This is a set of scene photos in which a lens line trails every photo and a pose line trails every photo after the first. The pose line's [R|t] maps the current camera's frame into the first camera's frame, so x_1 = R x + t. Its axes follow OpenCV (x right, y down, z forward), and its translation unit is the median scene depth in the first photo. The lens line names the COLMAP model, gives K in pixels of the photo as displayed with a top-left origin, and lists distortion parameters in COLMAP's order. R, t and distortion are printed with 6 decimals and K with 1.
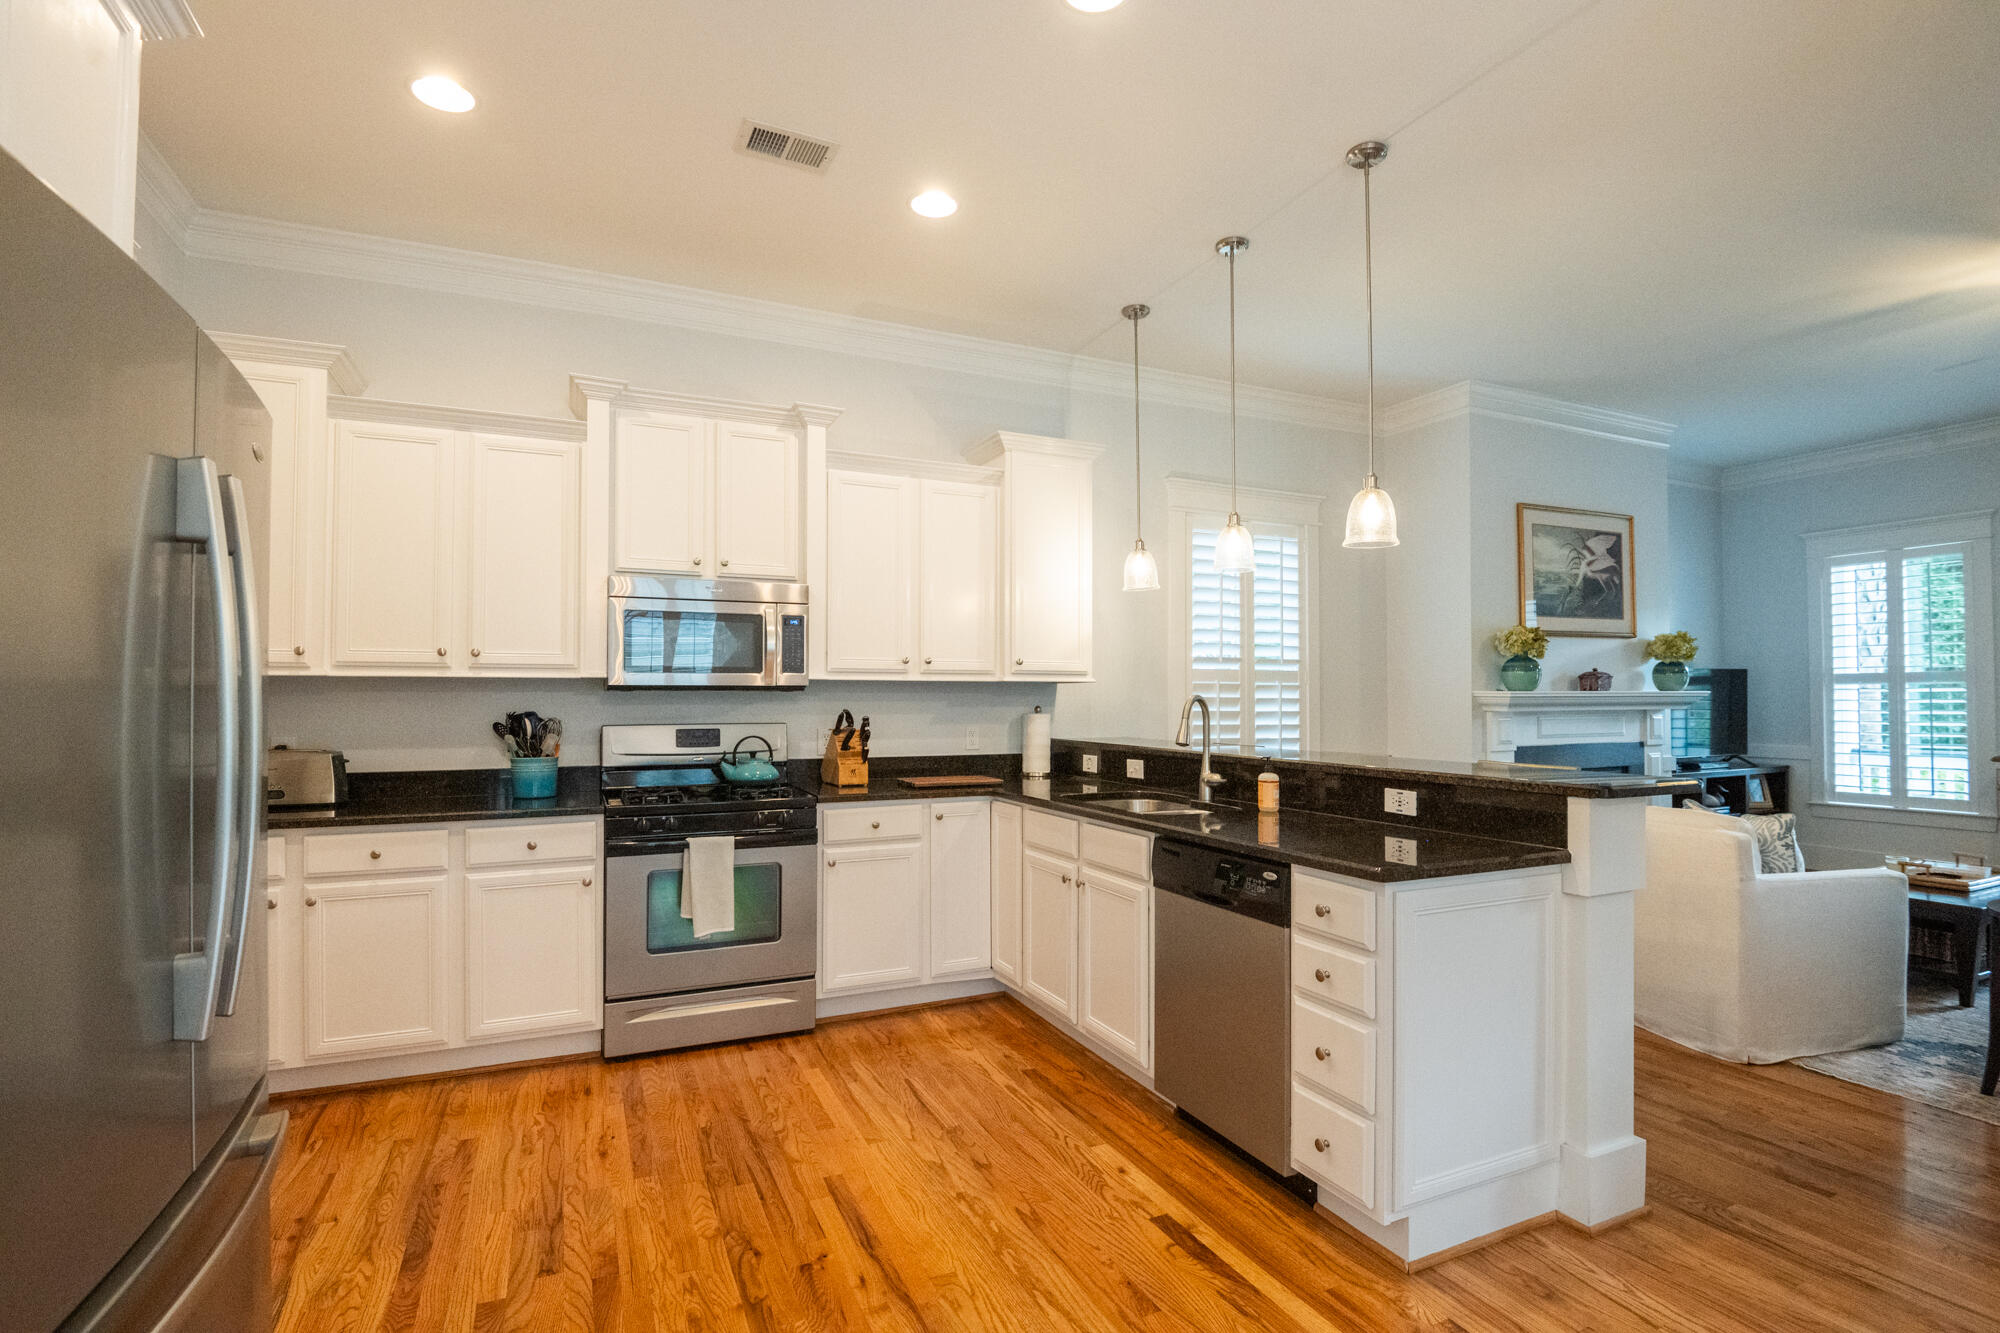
lens RADIAL K [[965.1, 0, 998.3], [0, 965.1, 681.6], [0, 0, 1]] dist [-0.015016, -0.000479]
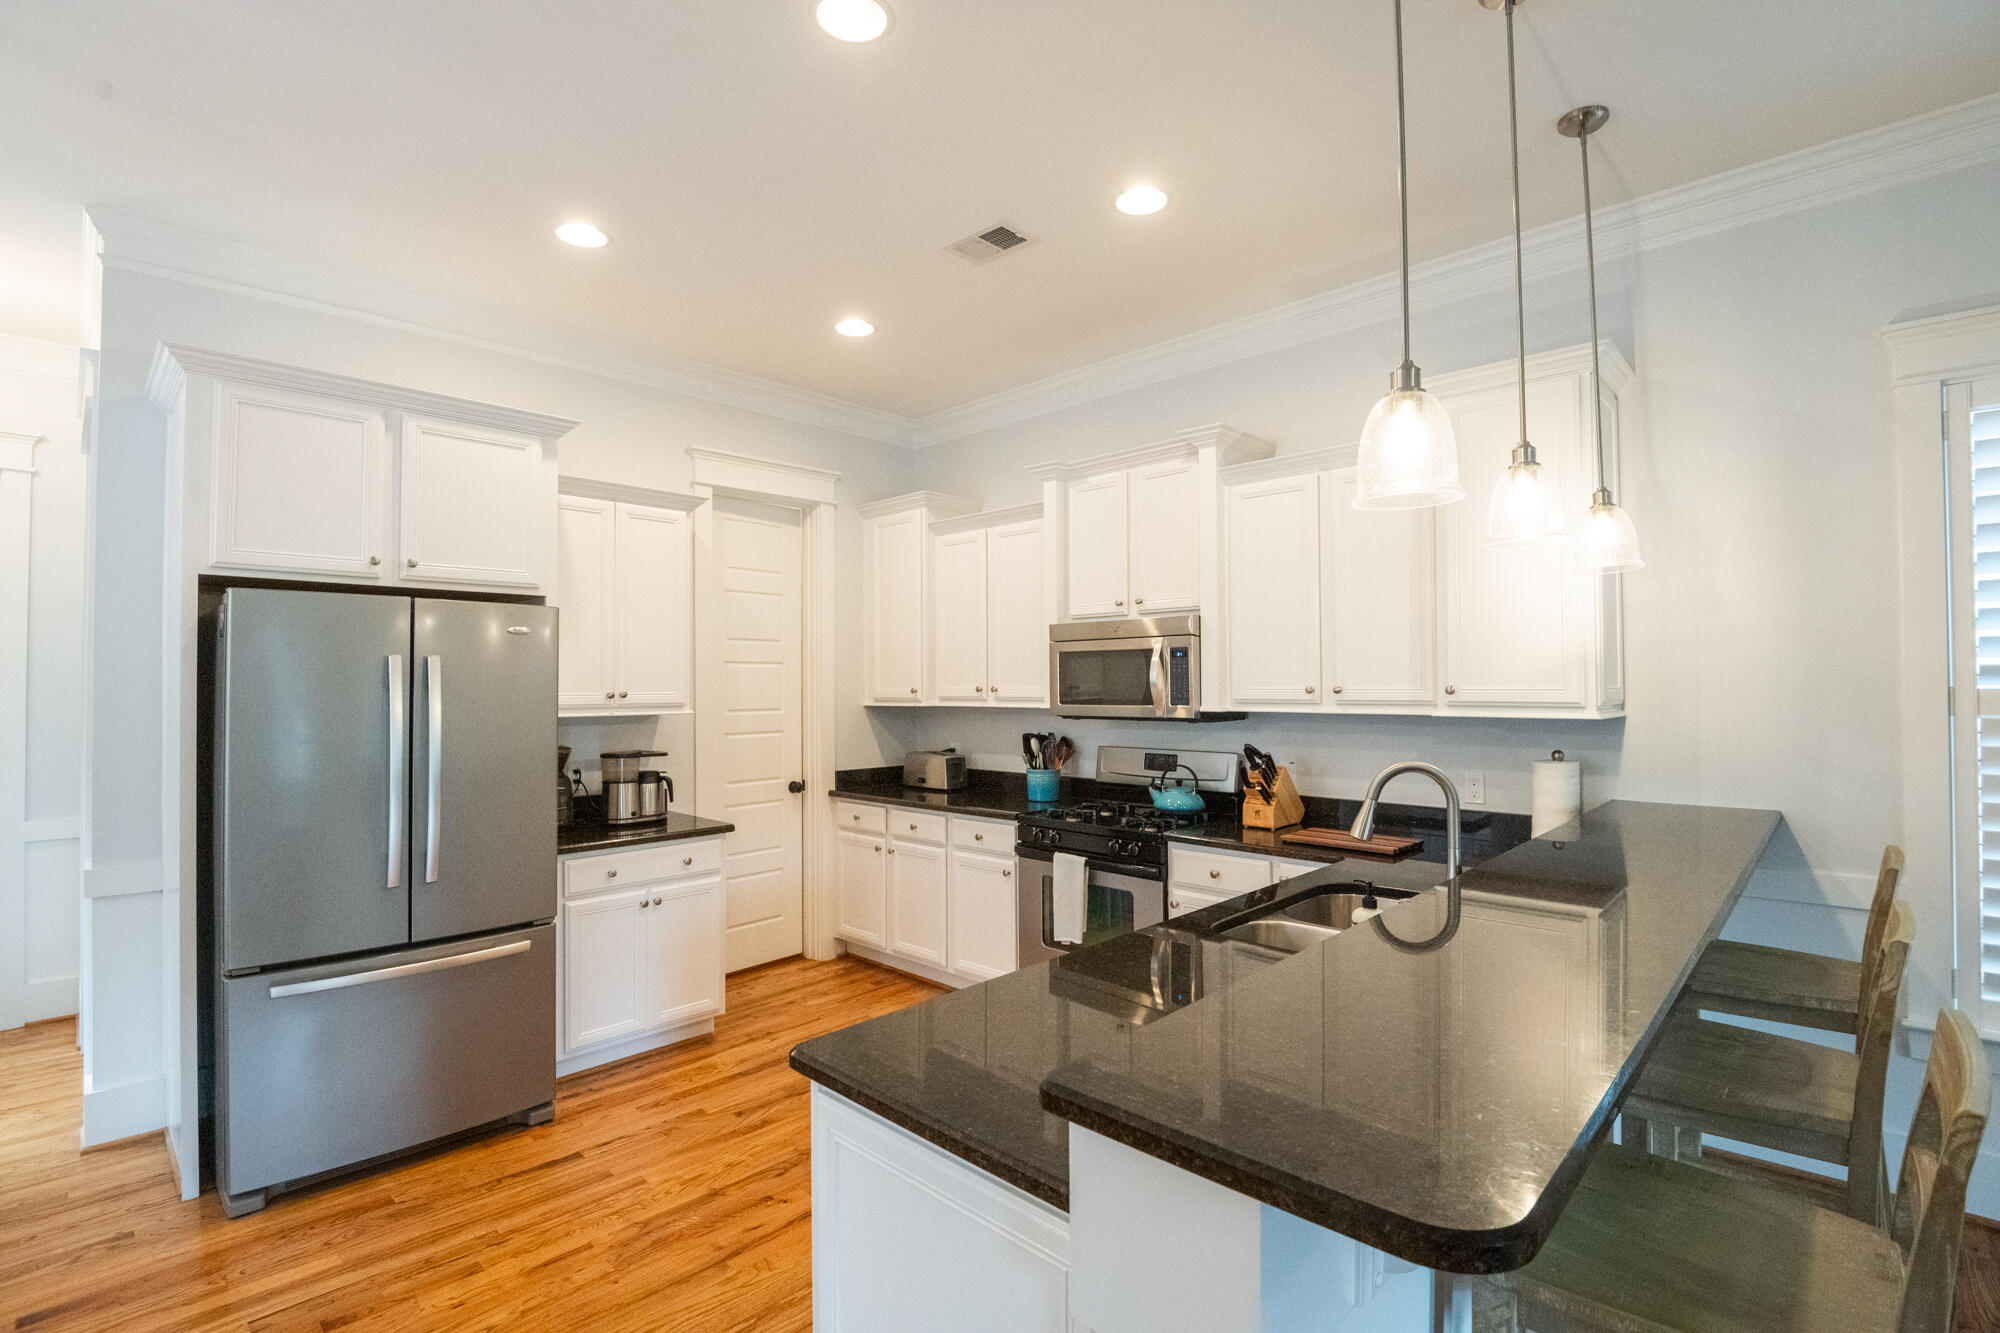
lens RADIAL K [[915.3, 0, 998.4], [0, 915.3, 669.5], [0, 0, 1]] dist [0.014845, -0.000255]
pose [[0.381386, -0.015059, -0.924293, 0.605873], [0.025836, 0.999650, -0.005626, -0.046314], [0.924055, -0.021734, 0.381642, 0.471762]]
